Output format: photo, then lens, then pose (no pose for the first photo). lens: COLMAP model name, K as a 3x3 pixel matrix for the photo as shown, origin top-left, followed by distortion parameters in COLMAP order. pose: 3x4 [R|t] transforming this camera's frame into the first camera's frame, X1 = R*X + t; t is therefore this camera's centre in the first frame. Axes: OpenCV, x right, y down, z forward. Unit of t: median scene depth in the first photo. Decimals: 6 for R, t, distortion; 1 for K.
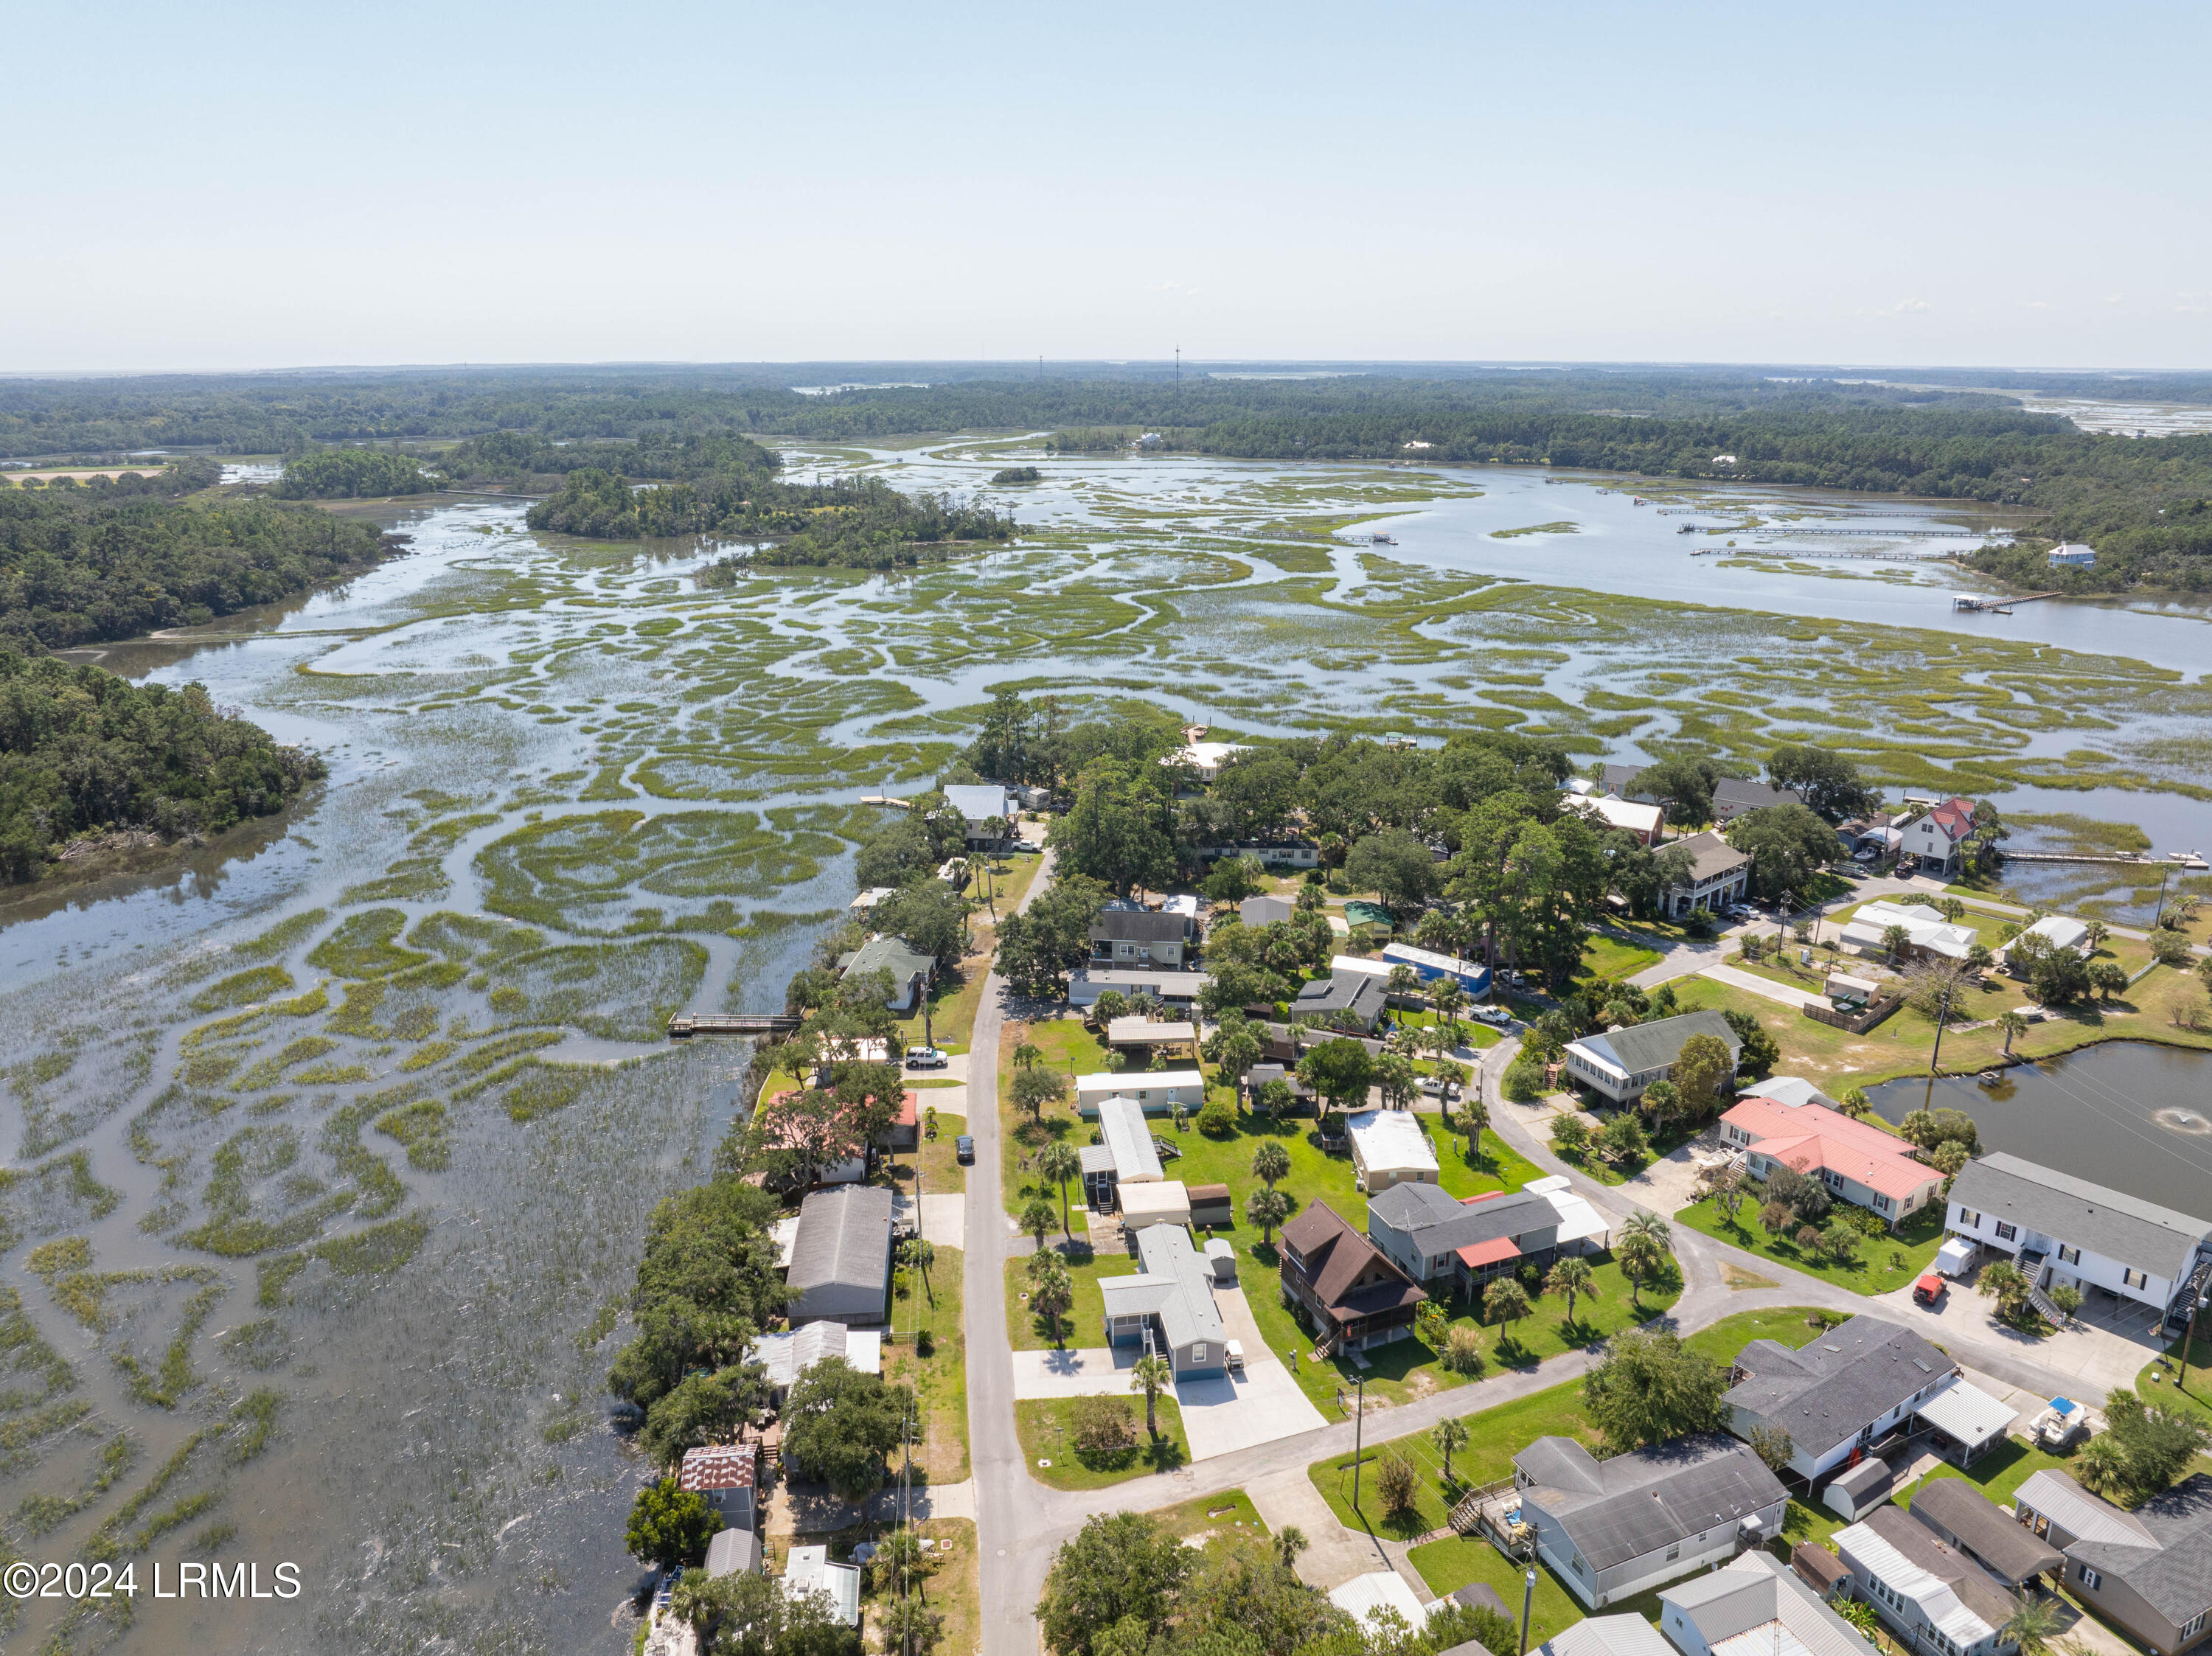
lens RADIAL K [[1559.5, 0, 1117.7], [0, 1559.5, 825.9], [0, 0, 1]] dist [-0.040722, 0.003718]
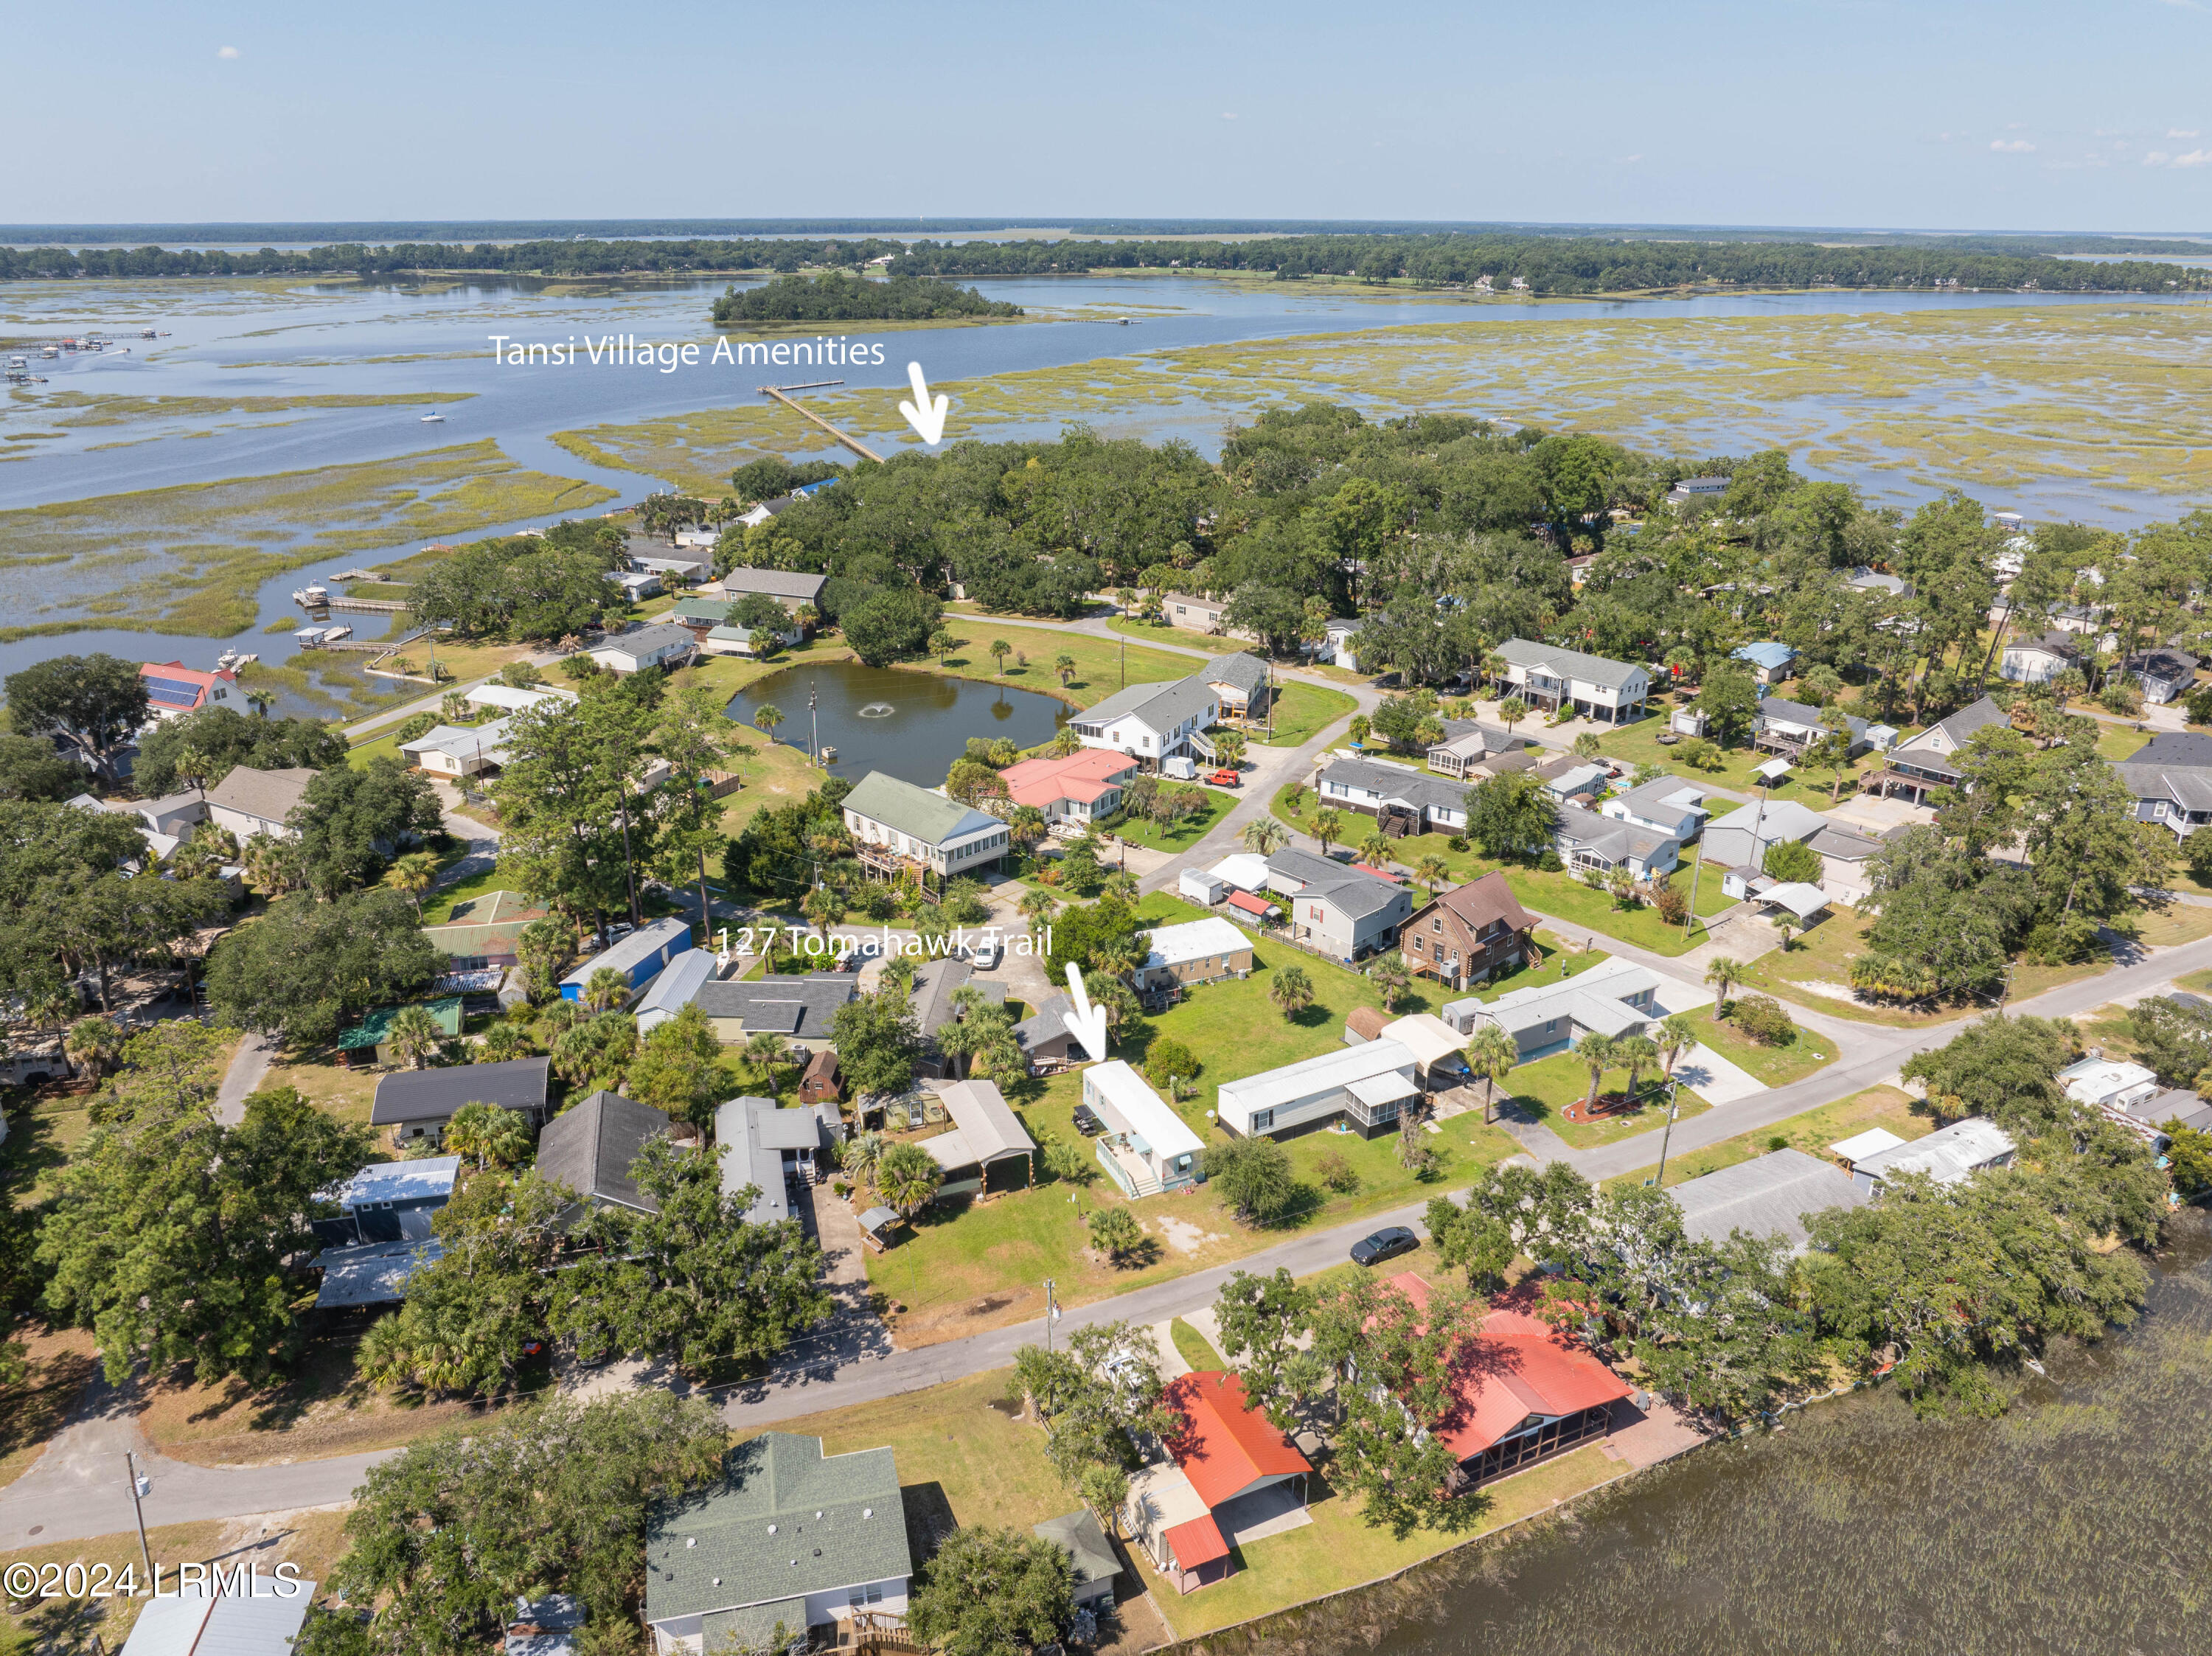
lens RADIAL K [[1559.5, 0, 1125.9], [0, 1559.5, 831.9], [0, 0, 1]] dist [-0.040722, 0.003718]
pose [[-0.358120, -0.346534, 0.866986, -0.317213], [0.265848, 0.852291, 0.450472, -0.148284], [-0.895028, 0.391809, -0.213097, 0.657514]]
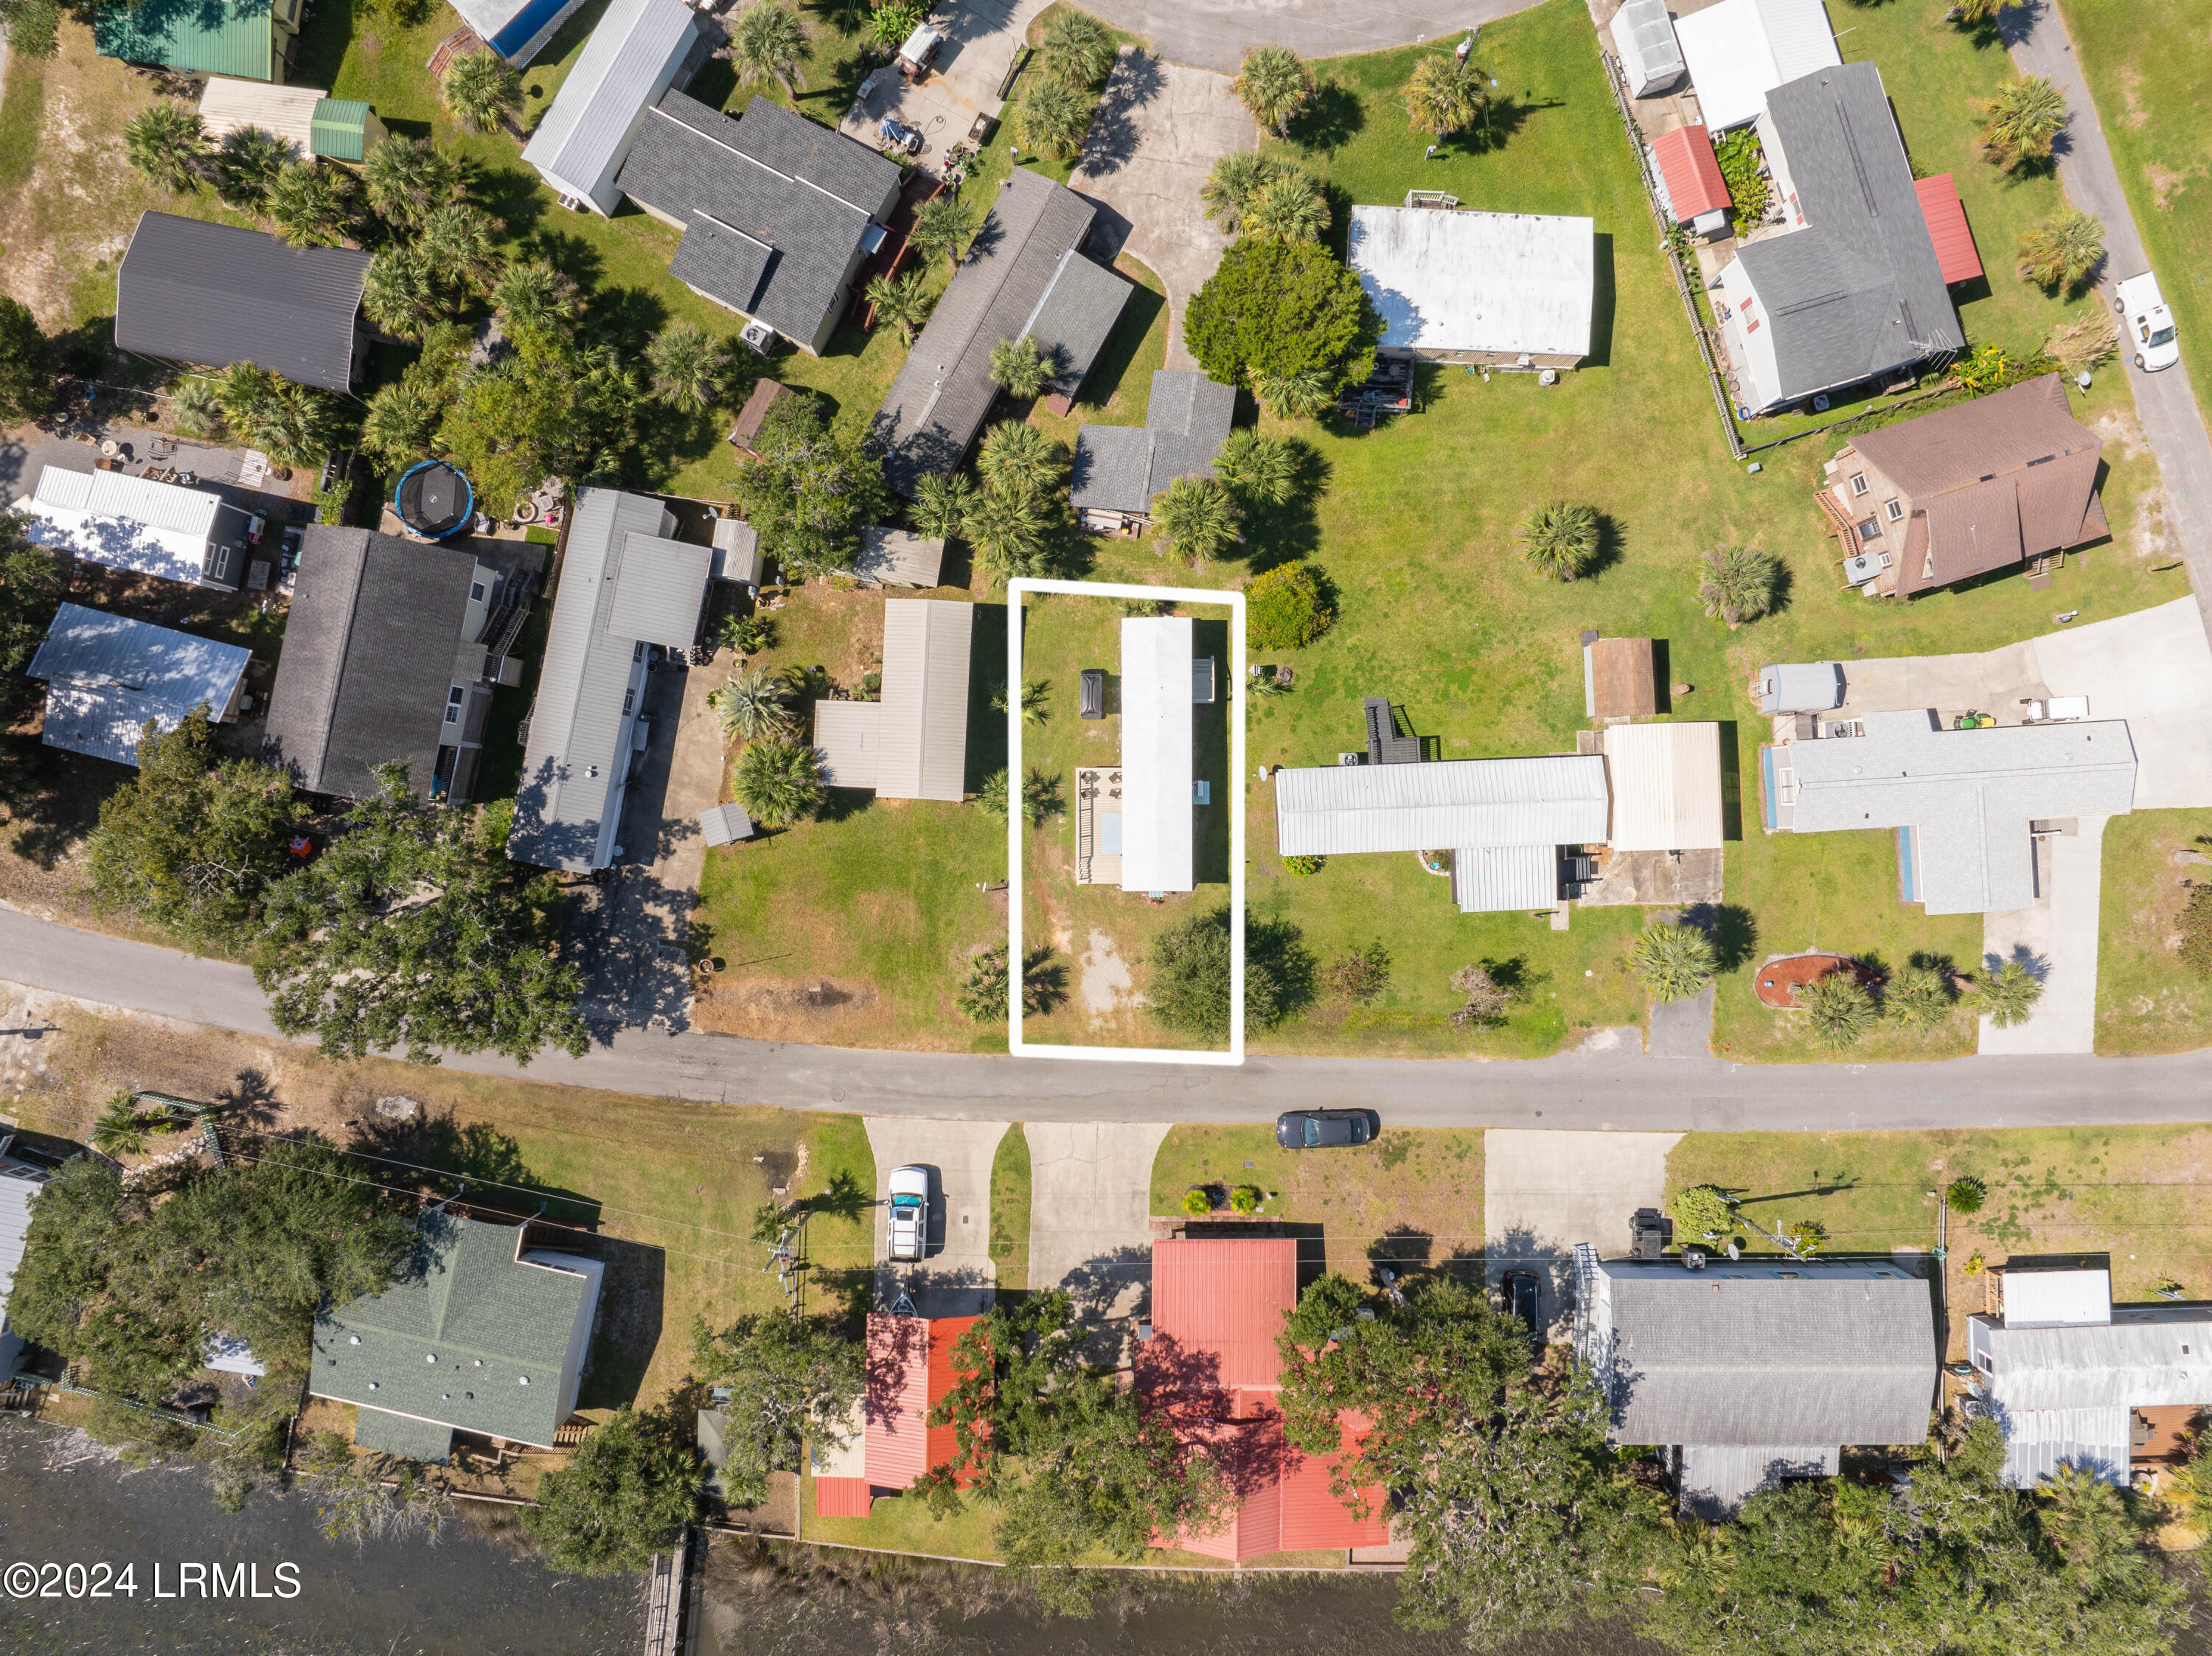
lens RADIAL K [[1559.5, 0, 1097.3], [0, 1559.5, 834.0], [0, 0, 1]] dist [-0.040722, 0.003718]
pose [[0.093220, -0.995516, 0.016080, -0.009996], [0.292483, 0.042819, 0.955311, -0.164384], [-0.951716, -0.084351, 0.295163, 0.523955]]
